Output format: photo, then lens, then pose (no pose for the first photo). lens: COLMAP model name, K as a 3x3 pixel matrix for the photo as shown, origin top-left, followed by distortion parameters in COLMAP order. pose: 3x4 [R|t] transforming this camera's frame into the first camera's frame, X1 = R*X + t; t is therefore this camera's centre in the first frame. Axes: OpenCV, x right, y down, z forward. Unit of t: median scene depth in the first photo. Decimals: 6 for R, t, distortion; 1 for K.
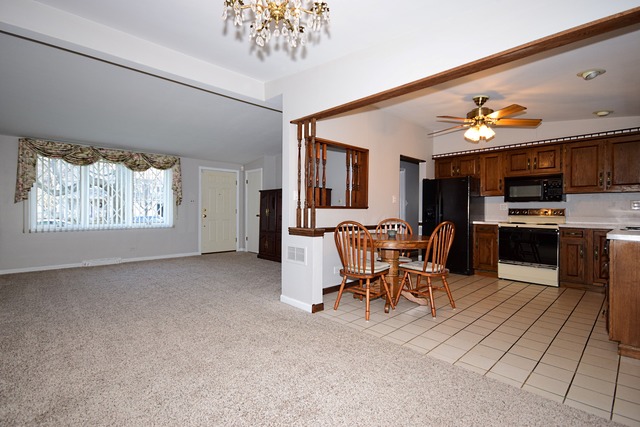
lens RADIAL K [[304.9, 0, 320.9], [0, 304.9, 211.8], [0, 0, 1]] dist [0.023117, -0.005877]
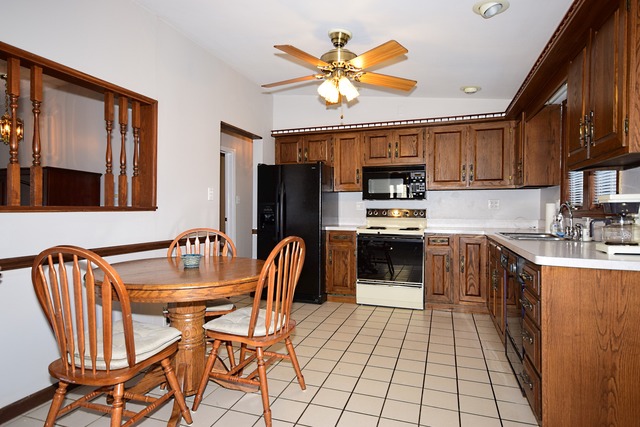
lens RADIAL K [[358.5, 0, 326.4], [0, 358.5, 209.5], [0, 0, 1]] dist [0.026167, 0.000651]
pose [[0.882939, -0.004179, 0.469469, 0.109390], [0.003690, 0.999991, 0.001961, -0.009990], [-0.469473, 0.000001, 0.882947, 0.268061]]
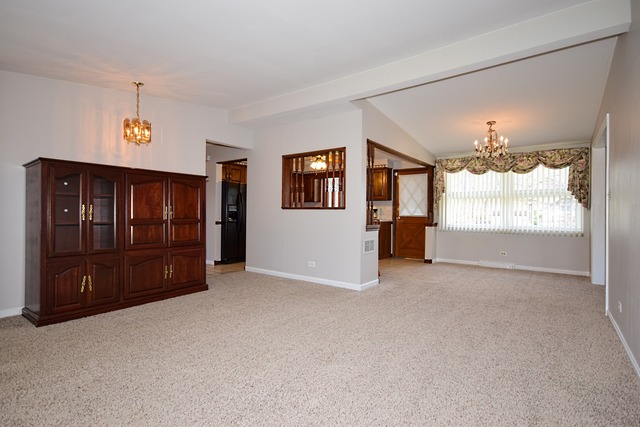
lens RADIAL K [[304.8, 0, 329.7], [0, 304.8, 211.6], [0, 0, 1]] dist [0.037173, 0.001519]
pose [[-0.159898, -0.005005, 0.987121, -0.912564], [-0.007714, 0.999963, 0.003821, -0.003892], [-0.987103, -0.007004, -0.159931, 0.952623]]
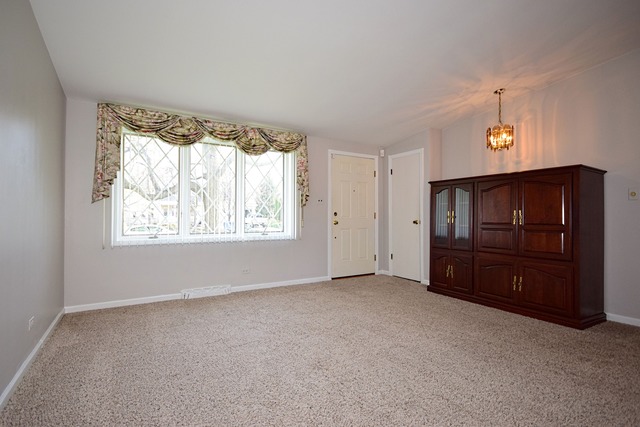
lens RADIAL K [[304.9, 0, 319.3], [0, 304.9, 213.1], [0, 0, 1]] dist [0.023117, -0.005877]
pose [[0.977609, -0.006256, -0.210336, -0.396795], [0.003276, 0.999889, -0.014514, 0.003915], [0.210403, 0.013499, 0.977521, 0.481337]]
